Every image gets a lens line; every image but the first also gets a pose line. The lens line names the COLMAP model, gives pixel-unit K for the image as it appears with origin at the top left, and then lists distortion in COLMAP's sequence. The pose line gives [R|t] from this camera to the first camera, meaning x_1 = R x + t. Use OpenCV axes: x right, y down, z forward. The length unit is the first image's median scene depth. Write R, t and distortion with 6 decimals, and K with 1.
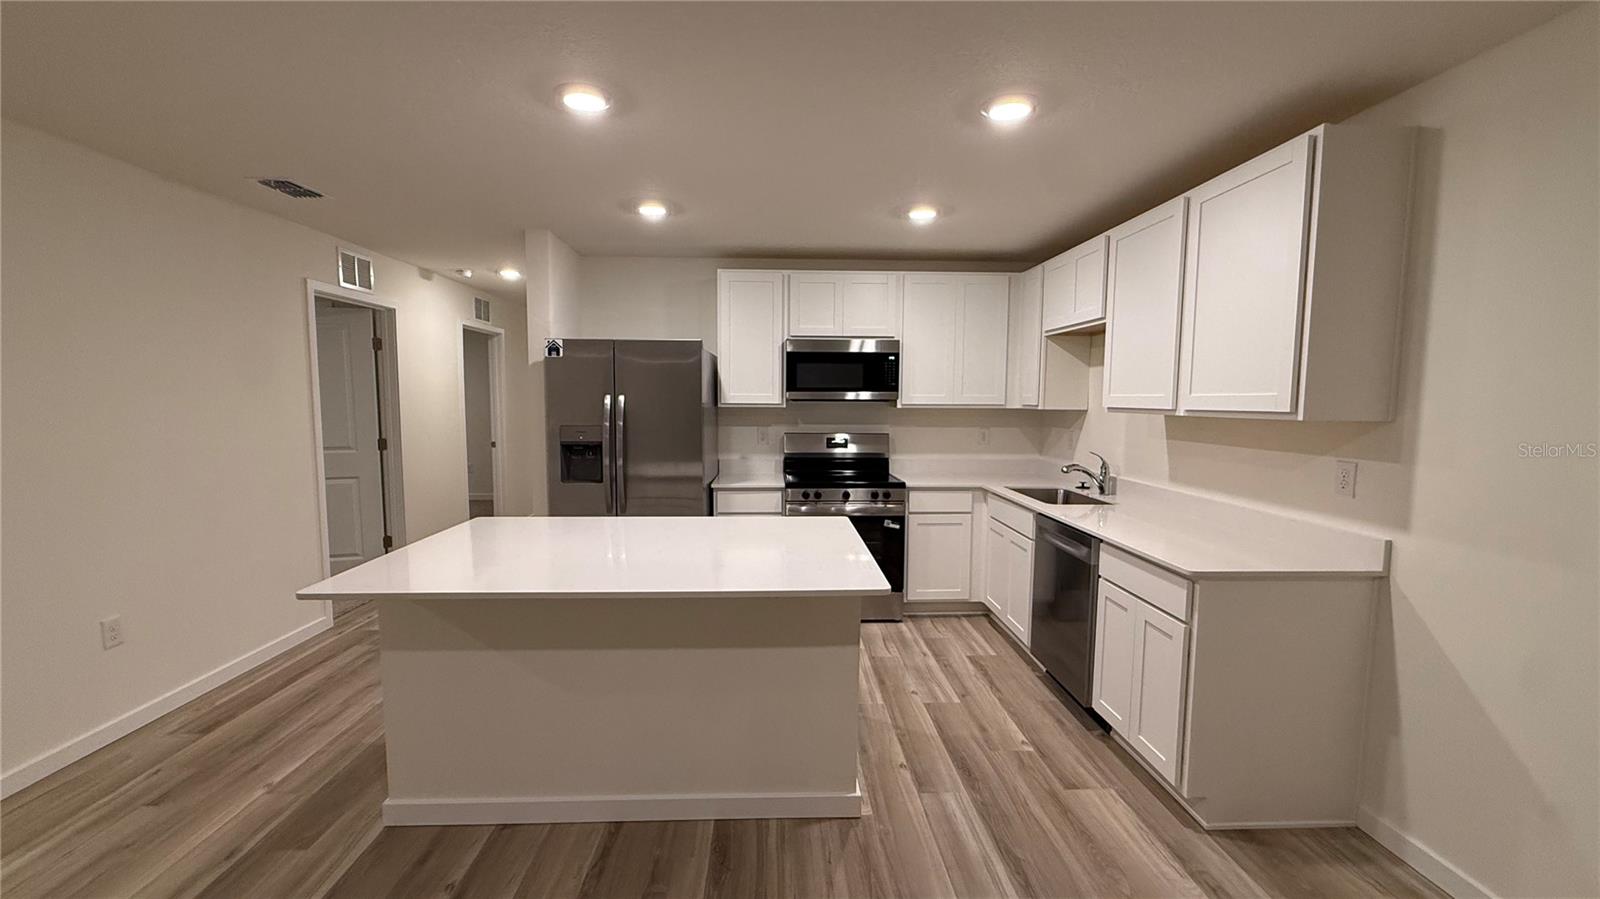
lens RADIAL K [[639.8, 0, 796.0], [0, 639.8, 452.4], [0, 0, 1]] dist [0.000449, -0.000260]
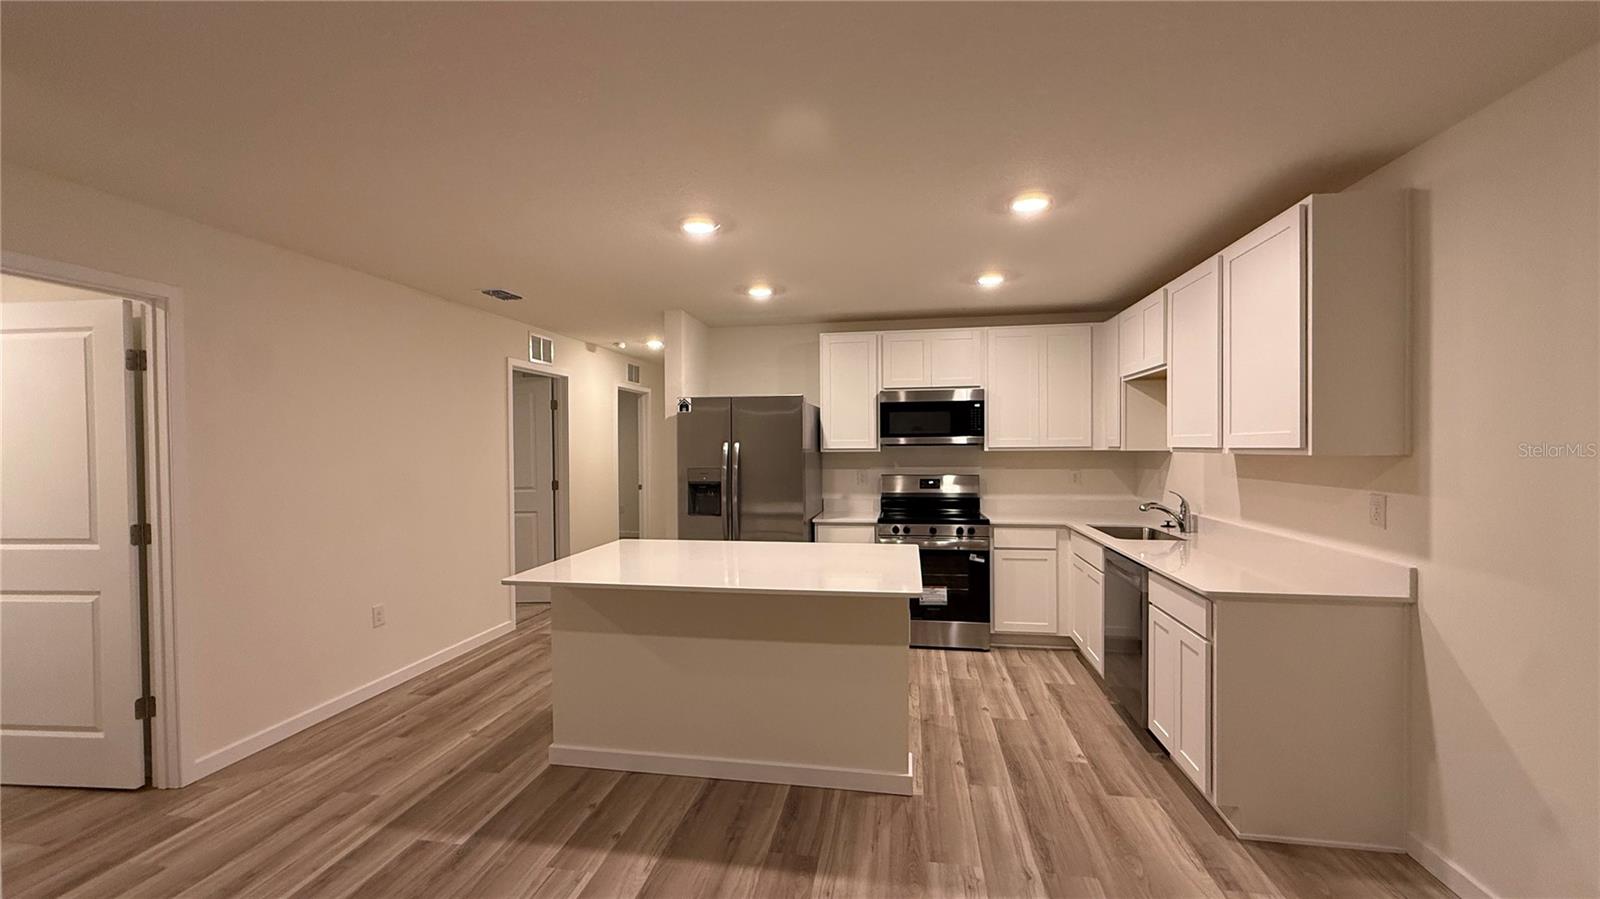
lens RADIAL K [[639.8, 0, 796.0], [0, 639.8, 452.4], [0, 0, 1]] dist [0.000449, -0.000260]
pose [[0.977766, -0.010950, -0.209412, 0.097172], [-0.004680, 0.997247, -0.074000, 0.018860], [0.209646, 0.073335, 0.975023, -0.160323]]
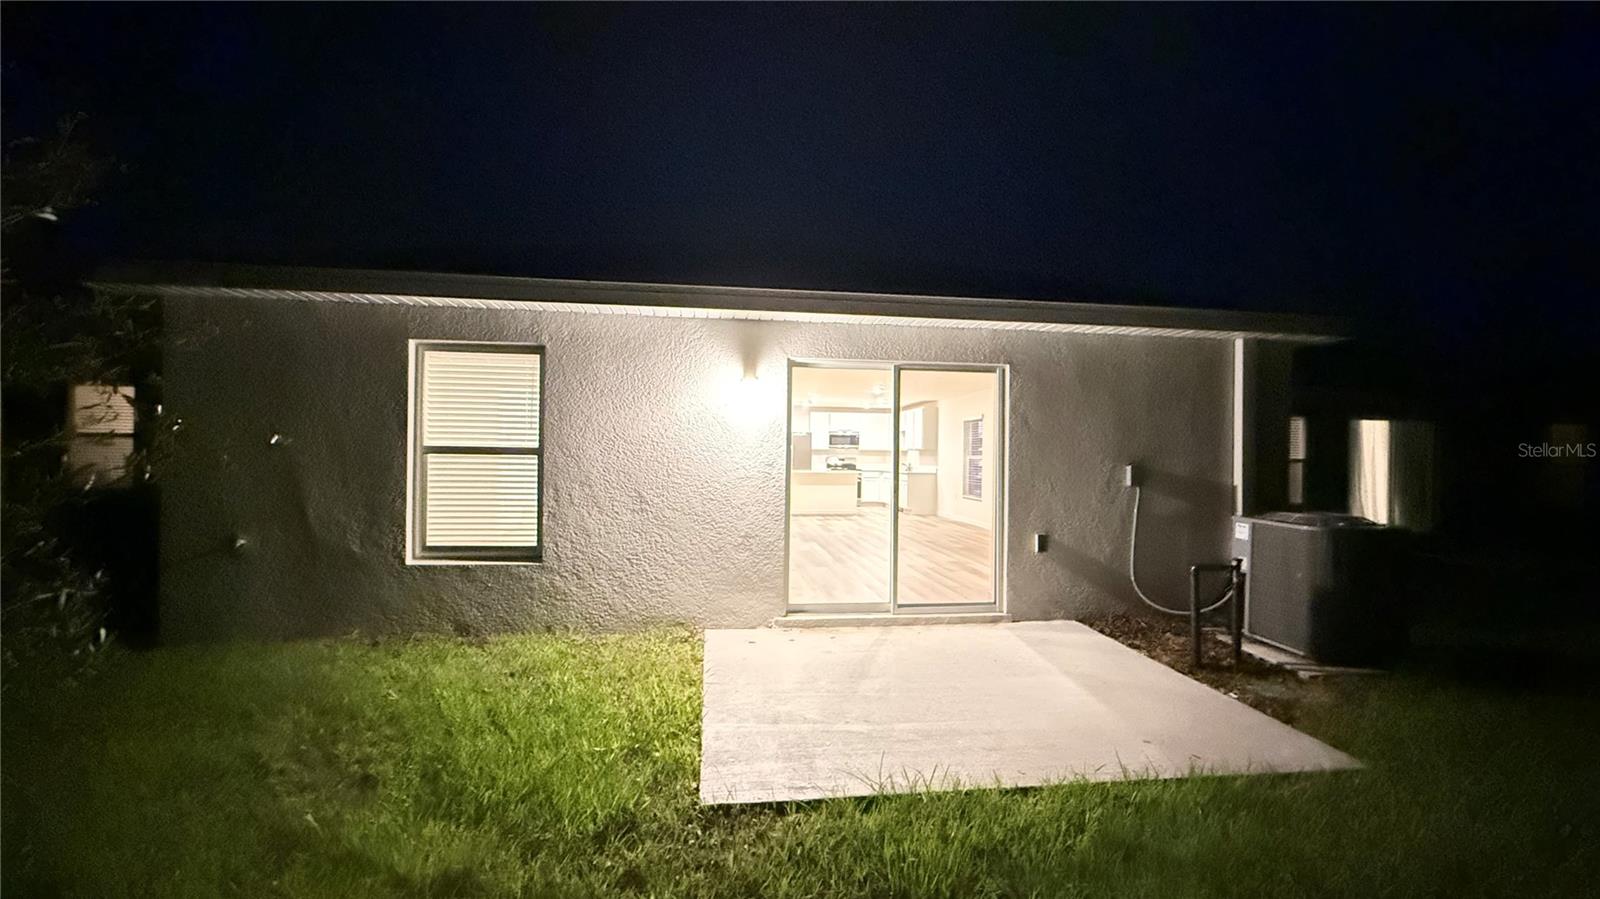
lens RADIAL K [[639.8, 0, 796.0], [0, 639.8, 452.4], [0, 0, 1]] dist [0.000449, -0.000260]
pose [[0.996597, 0.010687, 0.081728, -0.668639], [-0.003039, 0.995649, -0.093135, 0.380511], [-0.082368, 0.092569, 0.992293, -3.456140]]
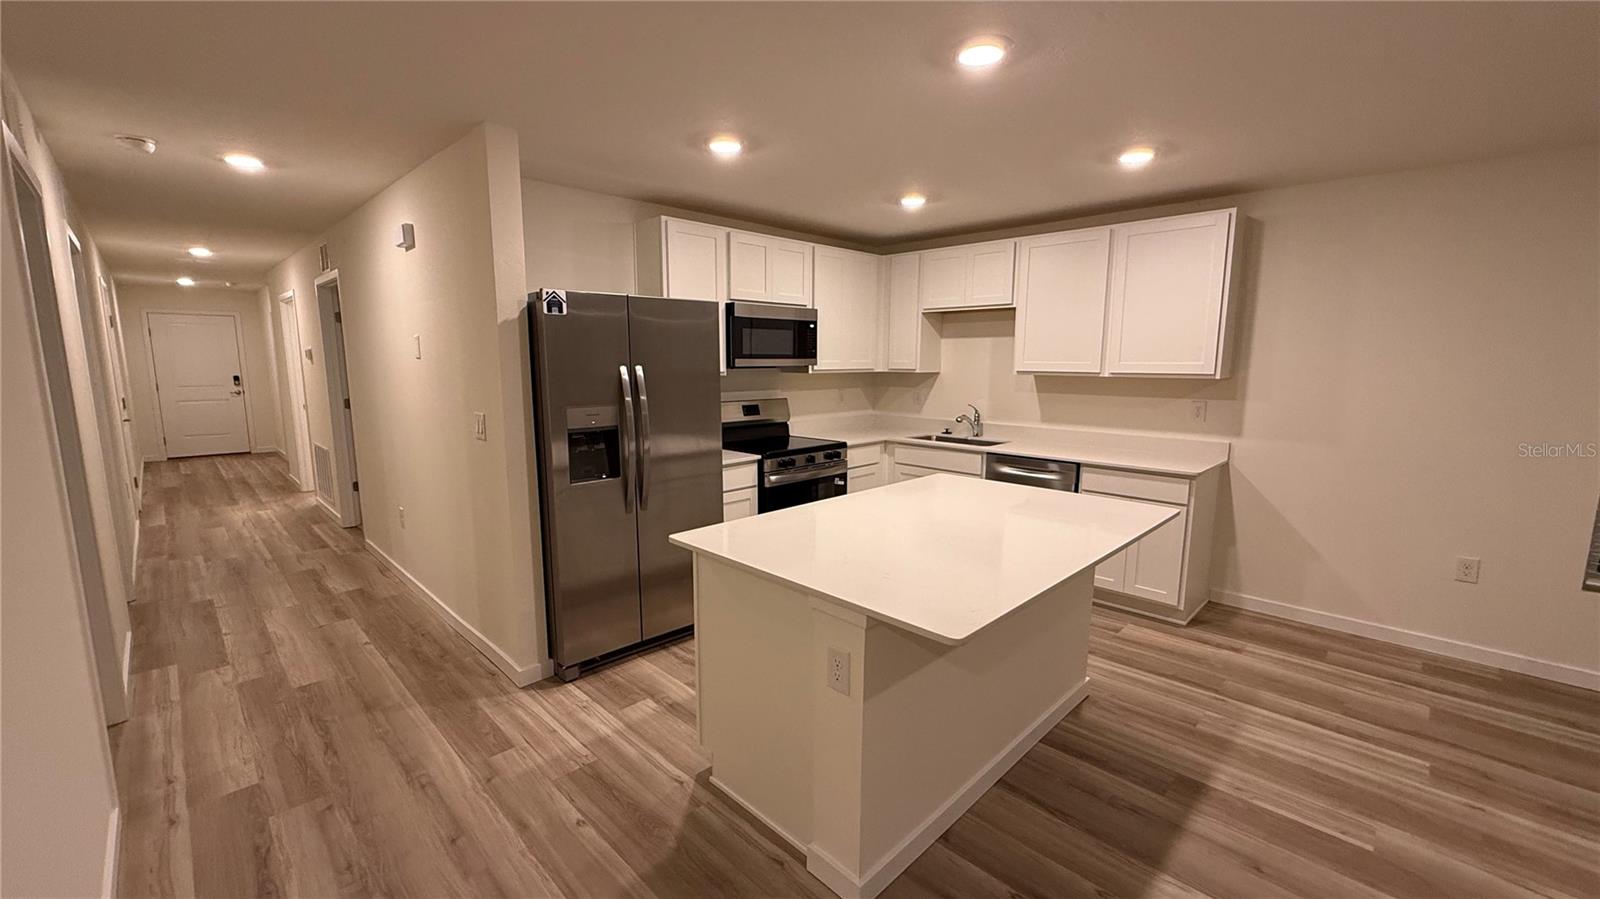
lens RADIAL K [[639.8, 0, 796.0], [0, 639.8, 452.4], [0, 0, 1]] dist [0.000449, -0.000260]
pose [[0.731224, -0.104444, 0.674094, -0.778371], [0.059899, 0.994223, 0.089069, -0.047121], [-0.679502, -0.024752, 0.733256, 0.312593]]
